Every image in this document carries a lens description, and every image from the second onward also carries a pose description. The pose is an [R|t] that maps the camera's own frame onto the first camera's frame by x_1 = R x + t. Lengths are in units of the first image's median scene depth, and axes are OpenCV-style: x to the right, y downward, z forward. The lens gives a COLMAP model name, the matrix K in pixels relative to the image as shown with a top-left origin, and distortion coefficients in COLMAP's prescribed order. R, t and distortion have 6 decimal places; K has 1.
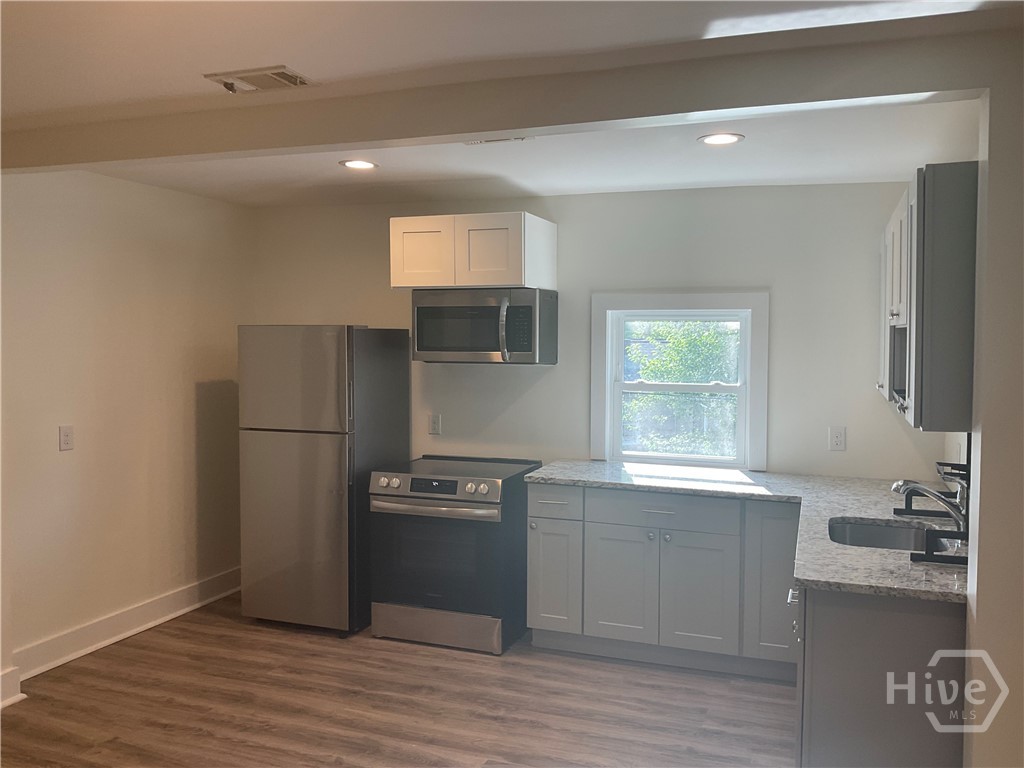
lens RADIAL K [[849.7, 0, 502.7], [0, 849.7, 379.3], [0, 0, 1]] dist [0.071916, -0.134401]
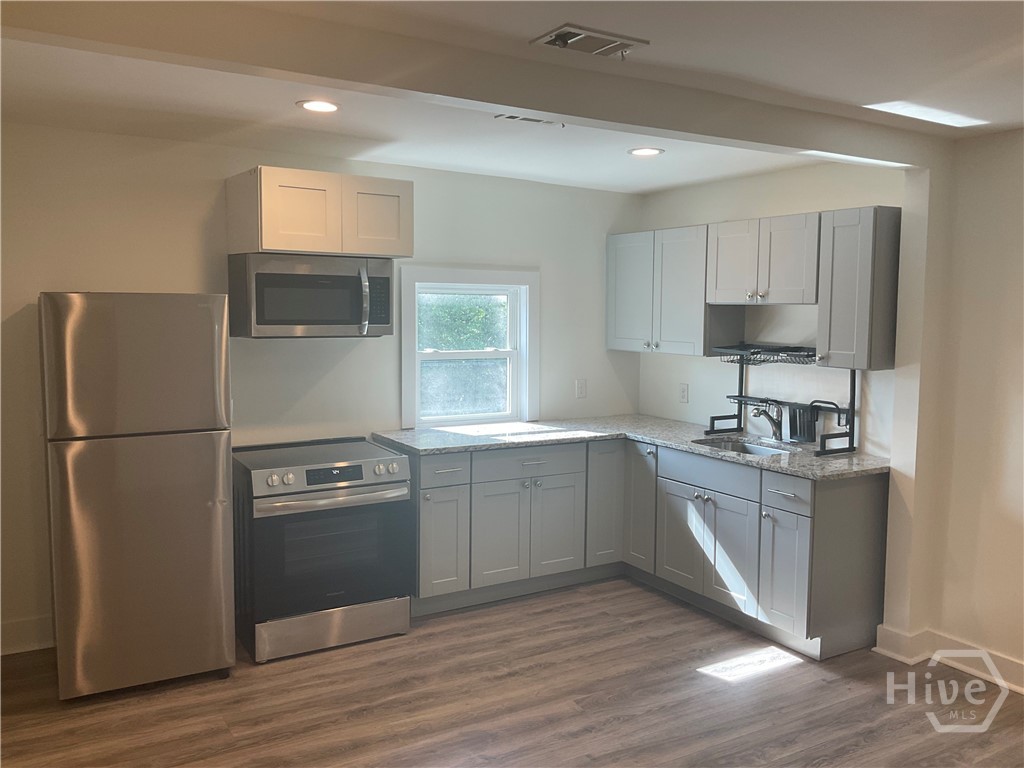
lens RADIAL K [[849.7, 0, 508.0], [0, 849.7, 381.6], [0, 0, 1]] dist [0.071916, -0.134401]
pose [[0.625902, -0.069314, 0.776816, -0.699011], [0.033176, 0.997507, 0.062275, -0.025128], [-0.779196, -0.013206, 0.626641, 0.304339]]
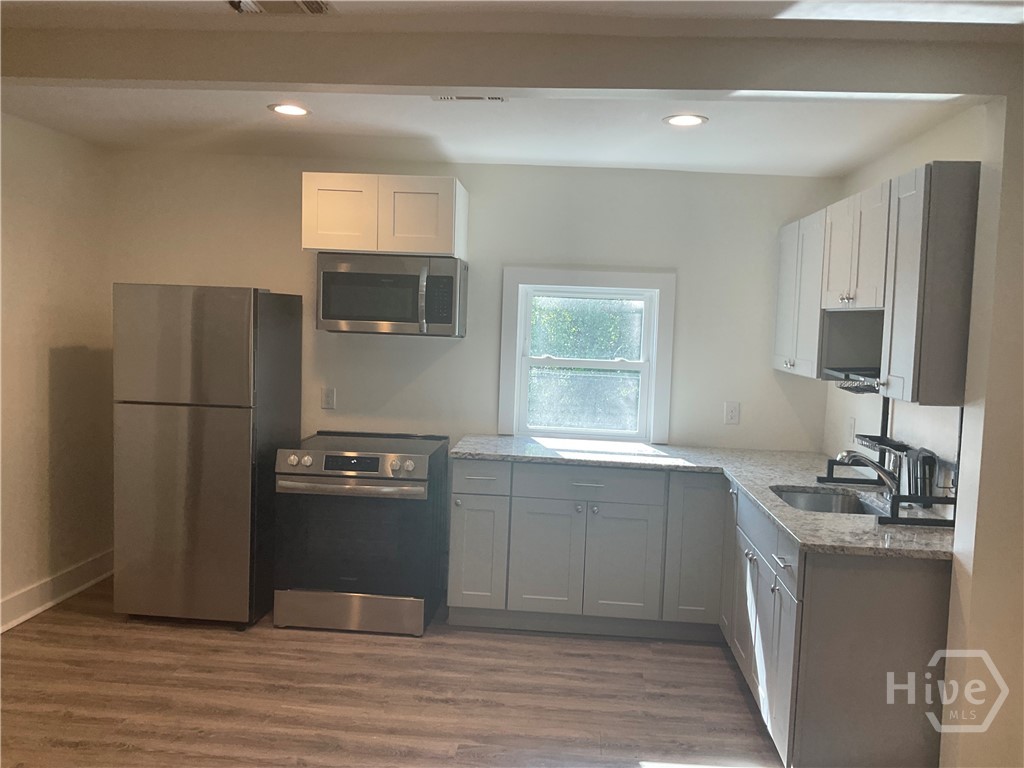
lens RADIAL K [[849.7, 0, 503.7], [0, 849.7, 381.3], [0, 0, 1]] dist [0.071916, -0.134401]
pose [[0.961398, 0.011398, 0.274926, -0.188727], [-0.019789, 0.999419, 0.027765, 0.005483], [-0.274449, -0.032134, 0.961064, 0.055076]]
